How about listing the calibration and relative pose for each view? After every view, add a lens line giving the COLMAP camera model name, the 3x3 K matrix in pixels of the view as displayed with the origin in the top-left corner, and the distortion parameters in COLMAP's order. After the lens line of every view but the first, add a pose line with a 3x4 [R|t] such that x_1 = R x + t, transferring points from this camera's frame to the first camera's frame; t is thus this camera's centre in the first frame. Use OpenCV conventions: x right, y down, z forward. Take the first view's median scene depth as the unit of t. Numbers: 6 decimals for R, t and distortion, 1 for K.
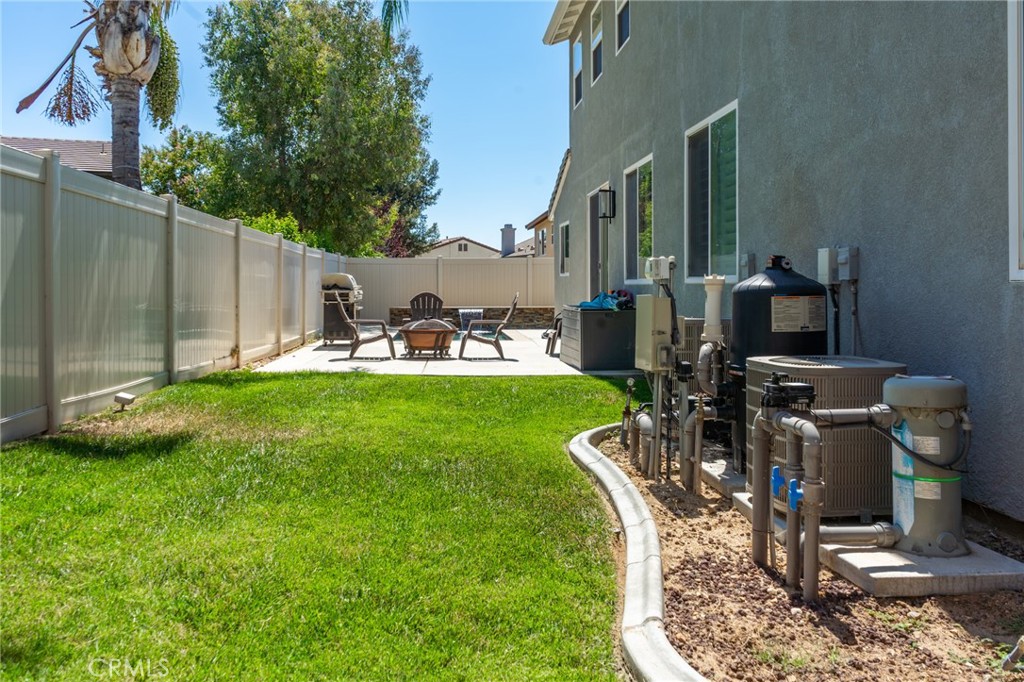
lens RADIAL K [[821.8, 0, 515.1], [0, 821.8, 334.7], [0, 0, 1]] dist [-0.047986, 0.011818]
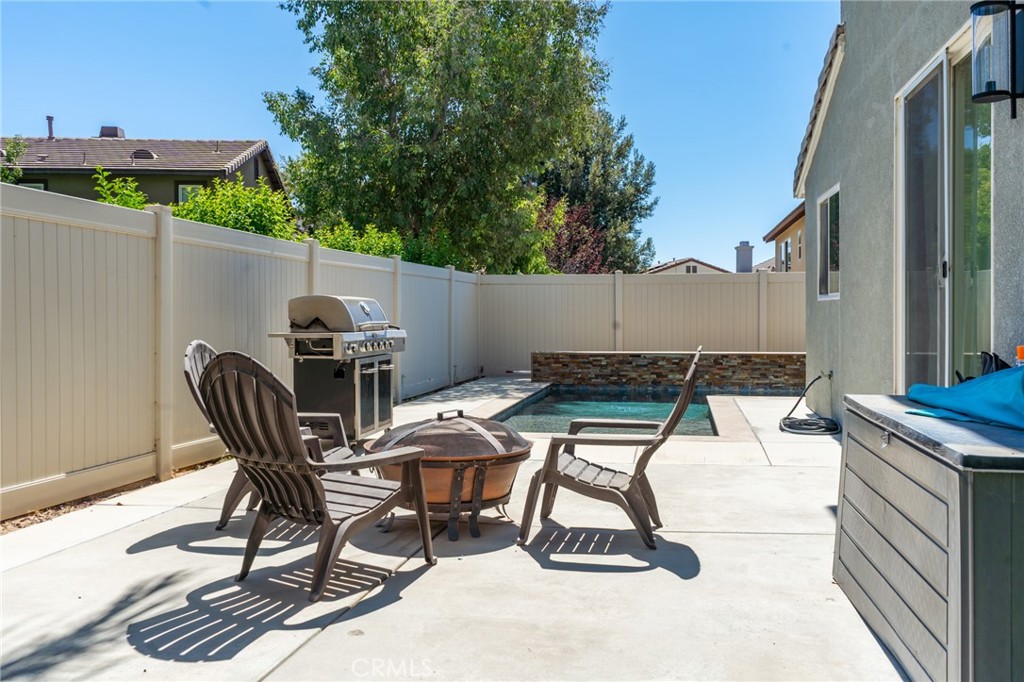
lens RADIAL K [[821.8, 0, 515.1], [0, 821.8, 334.7], [0, 0, 1]] dist [-0.047986, 0.011818]
pose [[0.958788, 0.005378, -0.284072, 0.027034], [-0.014715, 0.999419, -0.030746, -0.046950], [0.283741, 0.033659, 0.958310, 0.679853]]
